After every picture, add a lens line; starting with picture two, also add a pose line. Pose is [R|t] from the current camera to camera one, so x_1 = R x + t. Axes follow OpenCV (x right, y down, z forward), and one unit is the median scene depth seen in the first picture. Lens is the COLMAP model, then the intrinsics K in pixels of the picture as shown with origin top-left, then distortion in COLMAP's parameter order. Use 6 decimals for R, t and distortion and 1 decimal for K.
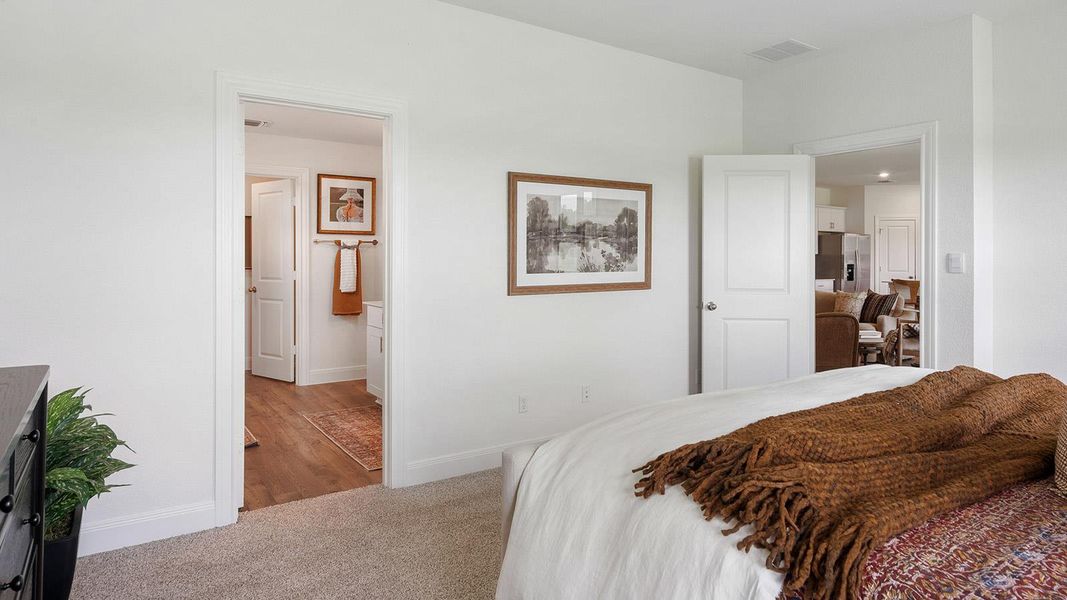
lens RADIAL K [[611.9, 0, 532.0], [0, 611.9, 259.8], [0, 0, 1]] dist [-0.000331, -0.000086]
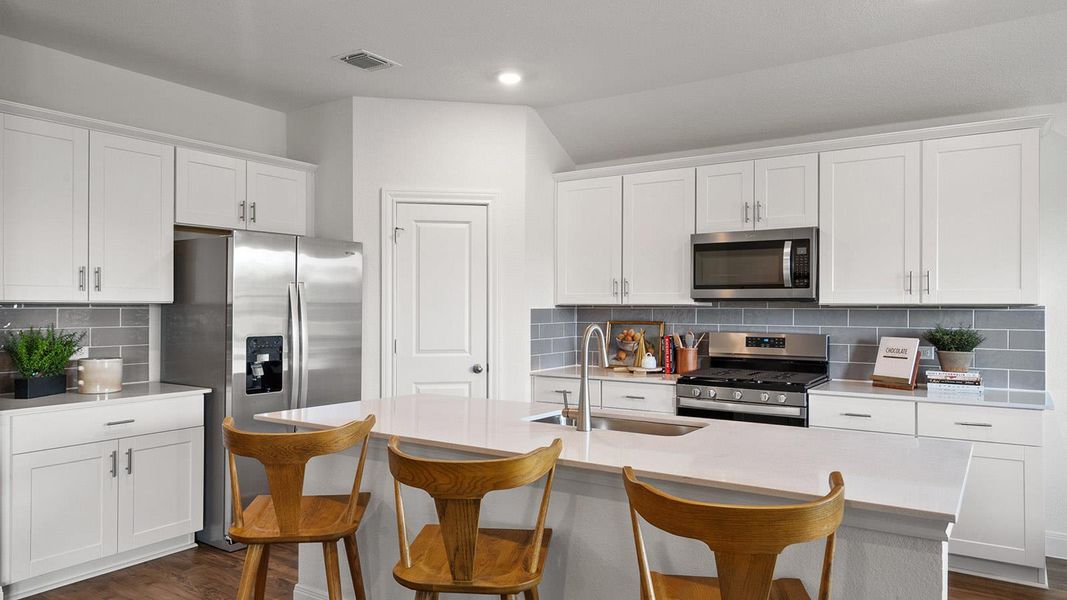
lens RADIAL K [[708.9, 0, 533.6], [0, 708.9, 303.2], [0, 0, 1]] dist [0.002564, 0.001795]
pose [[0.930973, 0.001190, 0.365086, 0.516929], [0.001233, 0.999979, -0.006403, -0.006785], [-0.365086, 0.006411, 0.930952, 0.629265]]
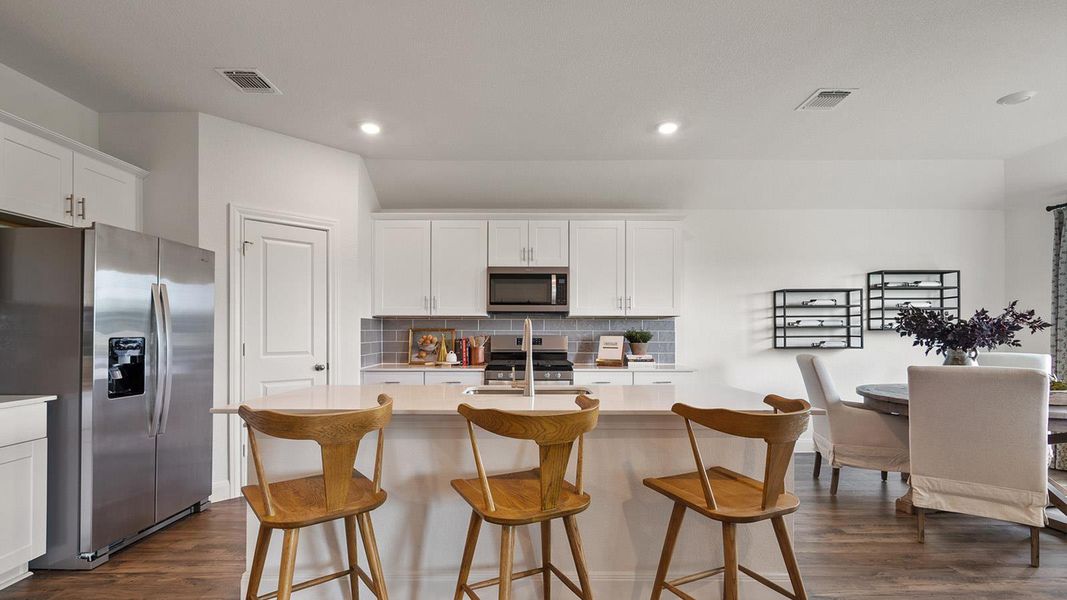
lens RADIAL K [[491.6, 0, 529.1], [0, 491.6, 330.5], [0, 0, 1]] dist [-0.001511, 0.000203]
pose [[0.566818, 0.002340, 0.823839, 0.437861], [0.001709, 0.999990, -0.004015, 0.005036], [-0.823841, 0.003684, 0.566809, 0.714340]]
